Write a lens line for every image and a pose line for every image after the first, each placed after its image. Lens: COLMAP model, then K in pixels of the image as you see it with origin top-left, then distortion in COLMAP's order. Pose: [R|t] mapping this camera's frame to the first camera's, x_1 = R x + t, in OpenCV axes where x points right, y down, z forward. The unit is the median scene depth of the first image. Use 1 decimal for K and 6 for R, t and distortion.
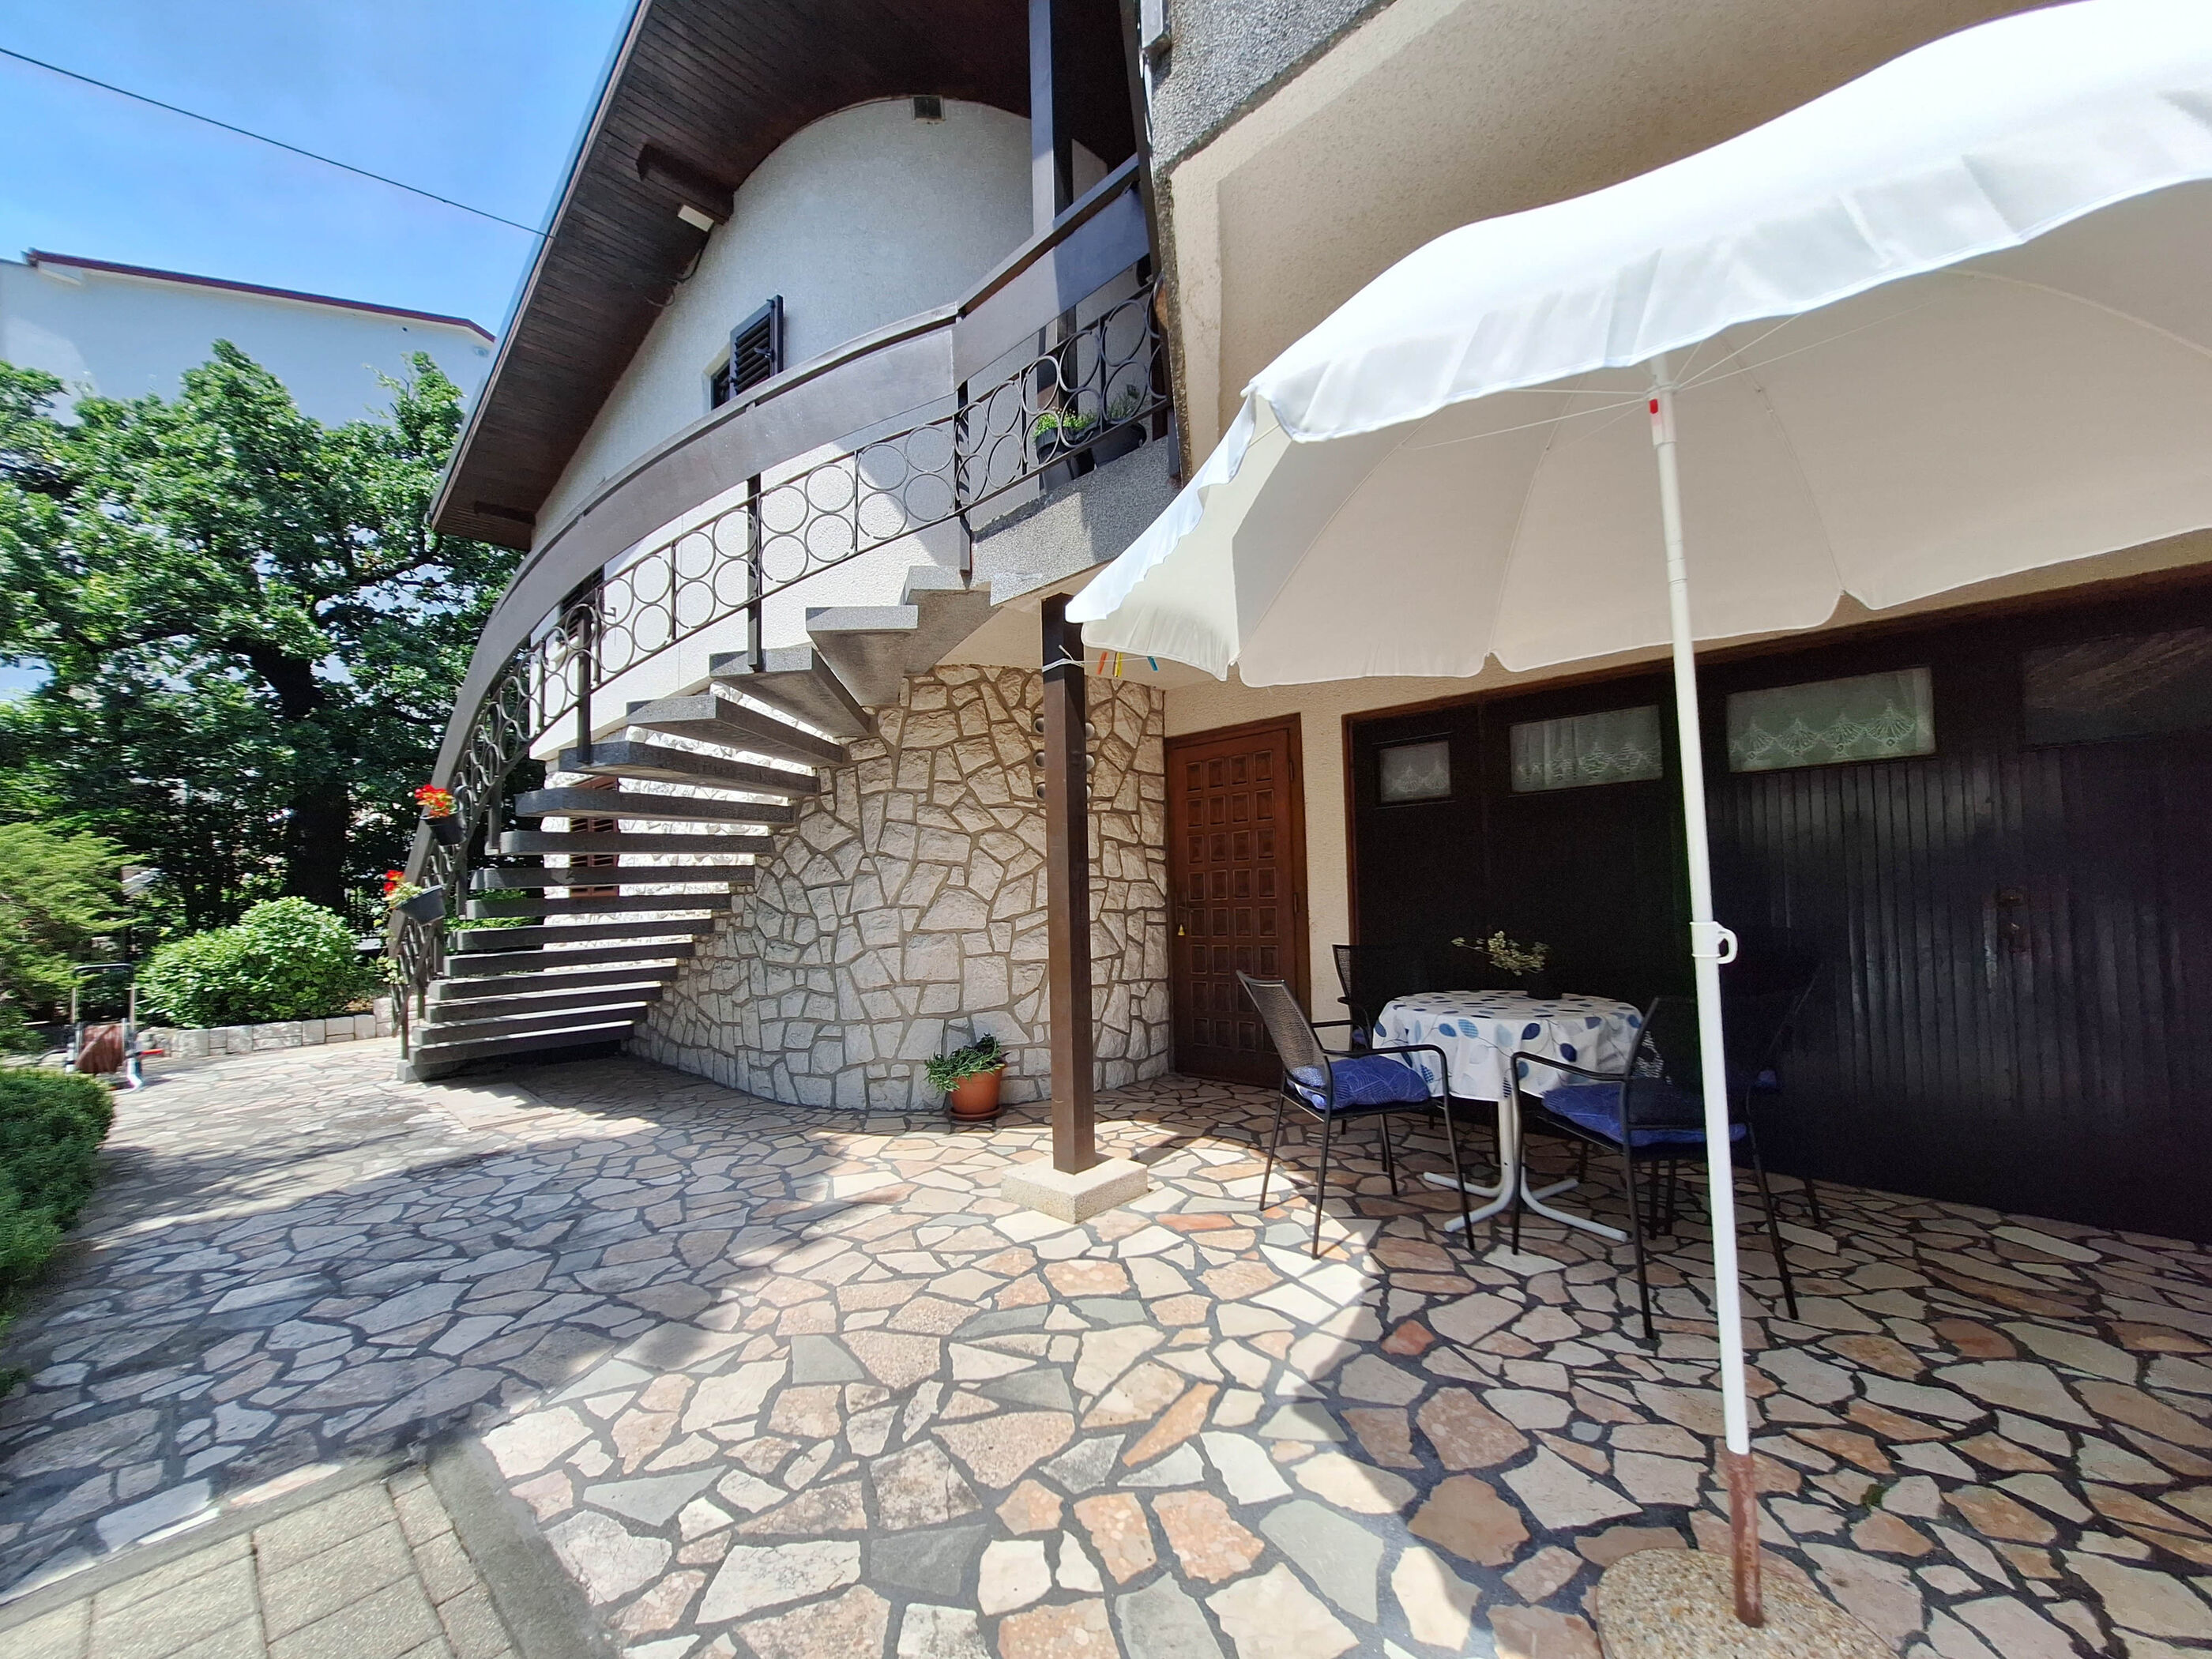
lens RADIAL K [[880.0, 0, 1091.2], [0, 880.0, 861.3], [0, 0, 1]] dist [-0.004610, 0.002759]
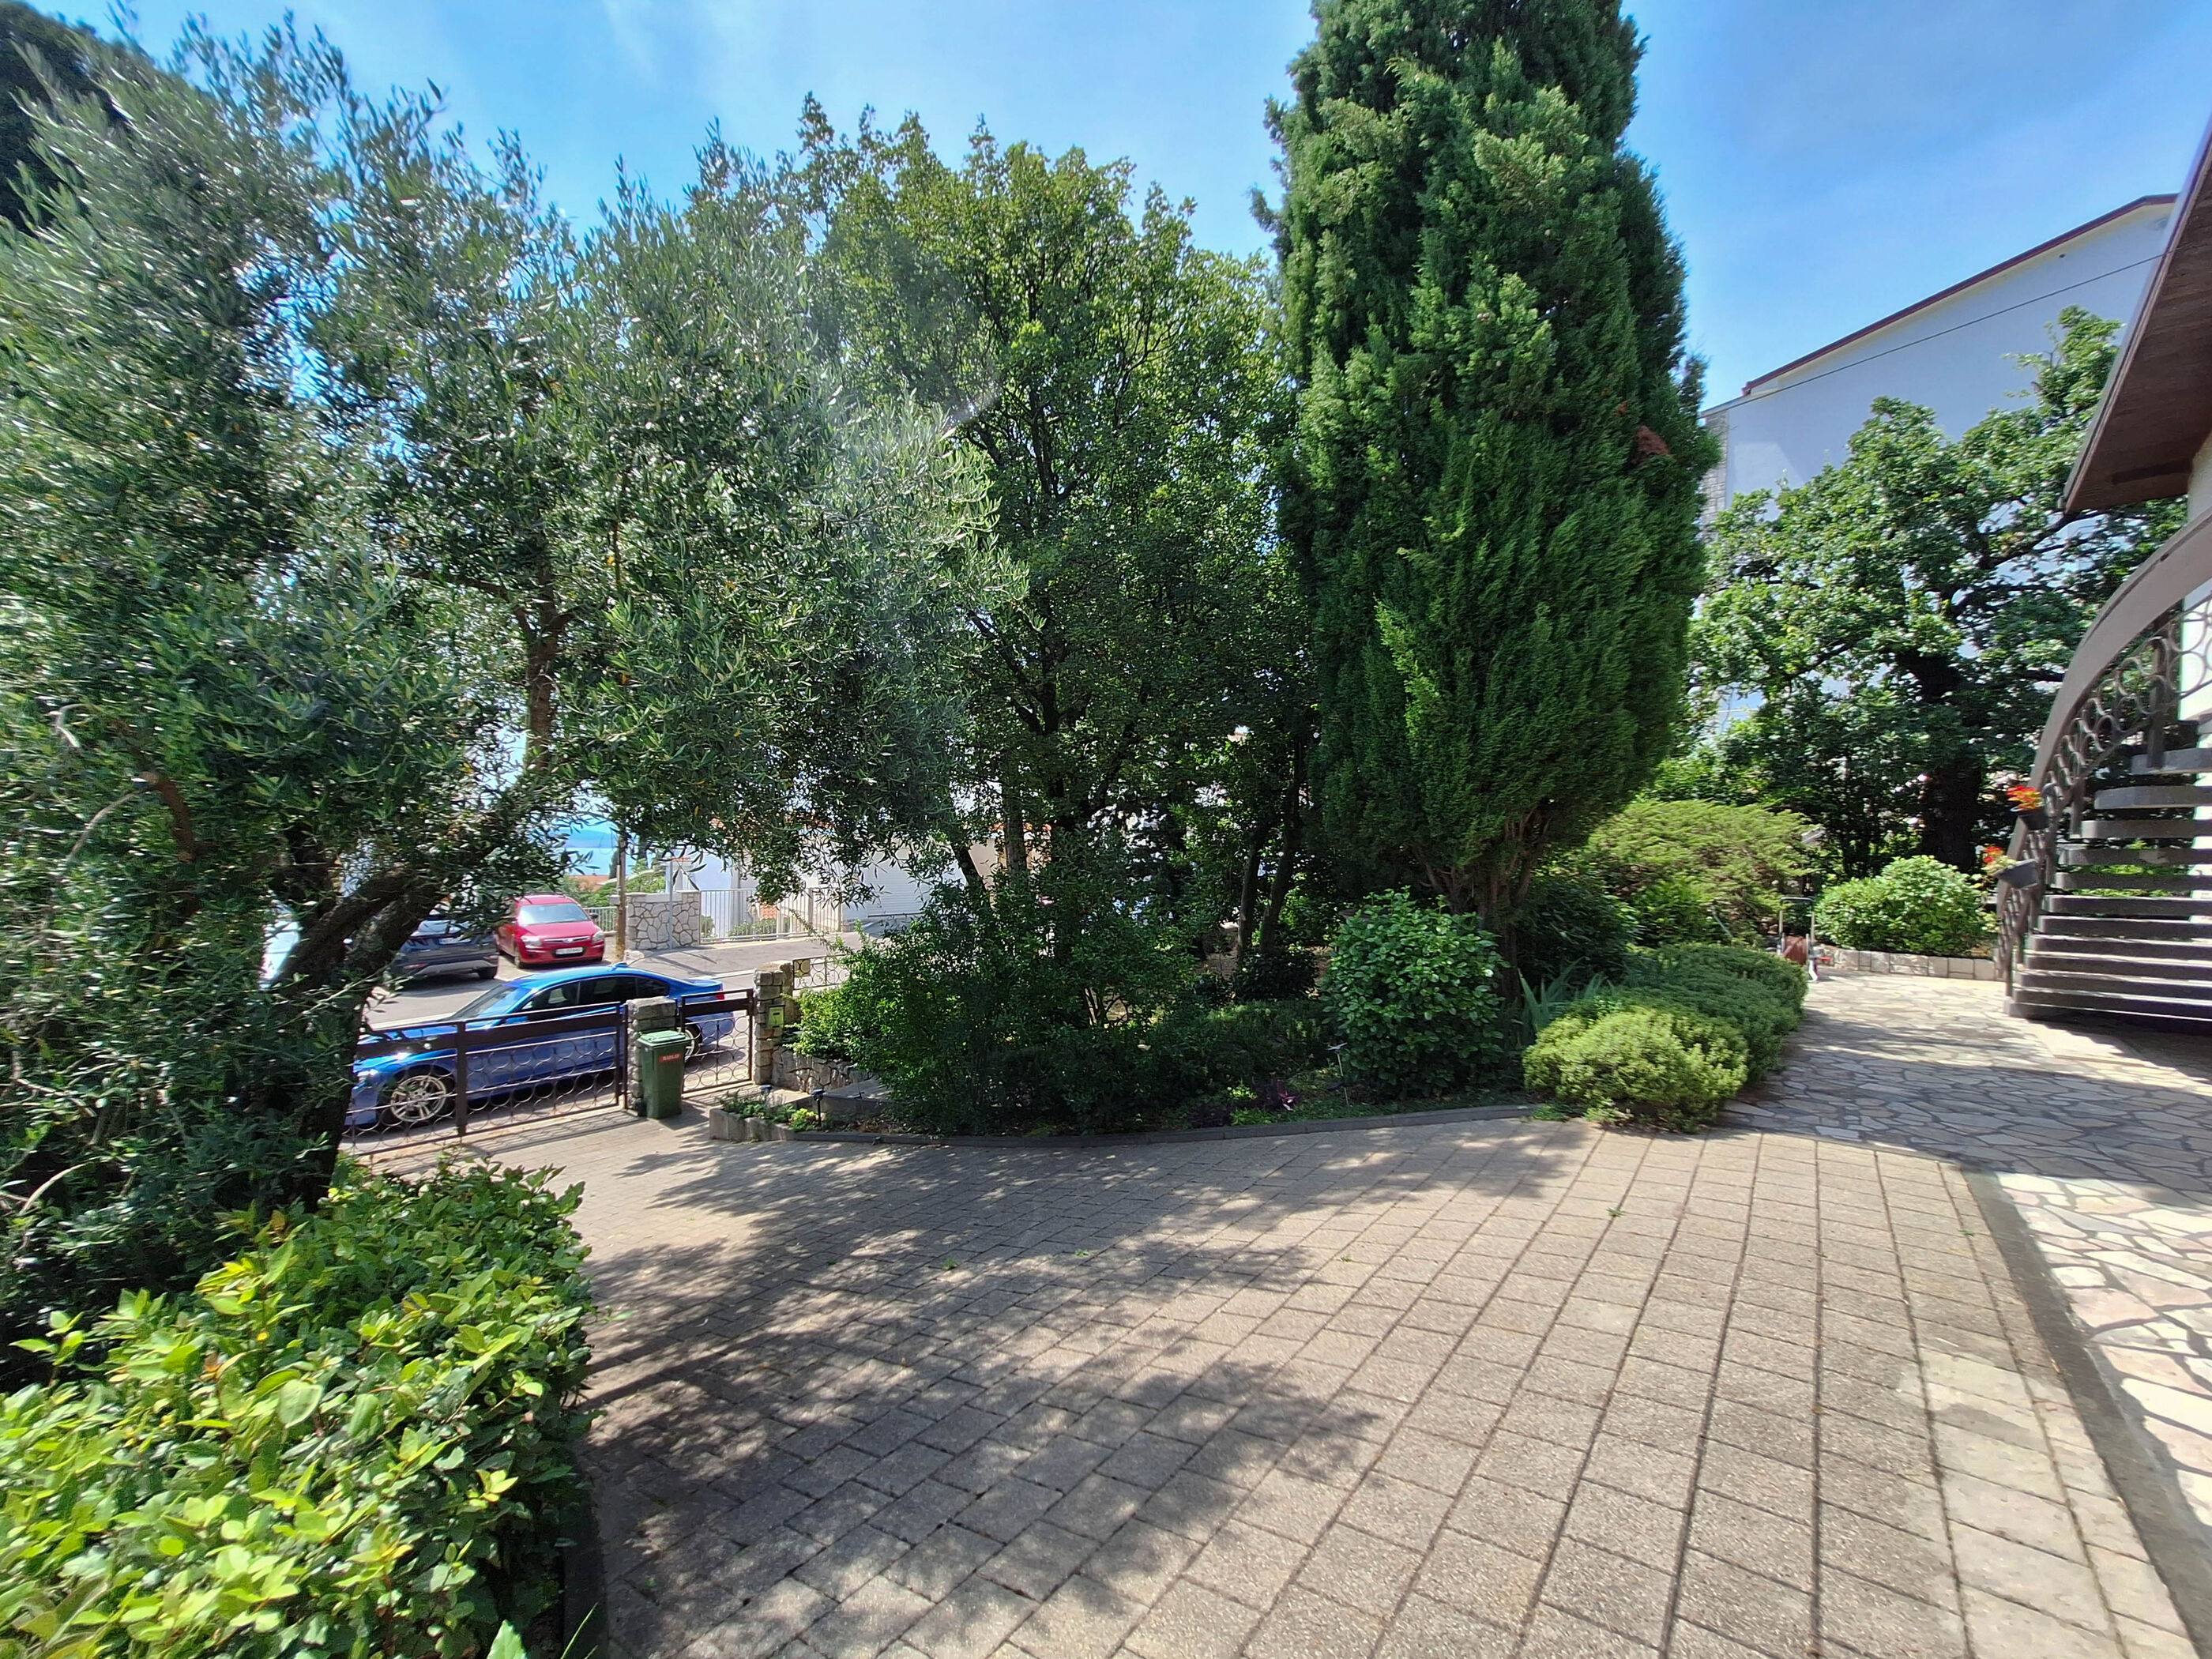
lens RADIAL K [[866.2, 0, 1104.1], [0, 866.2, 857.8], [0, 0, 1]] dist [-0.000822, -0.000137]
pose [[0.066174, 0.040992, -0.996966, 0.396850], [0.017496, 0.998955, 0.042235, -0.049071], [0.997655, -0.020238, 0.065388, -0.399945]]
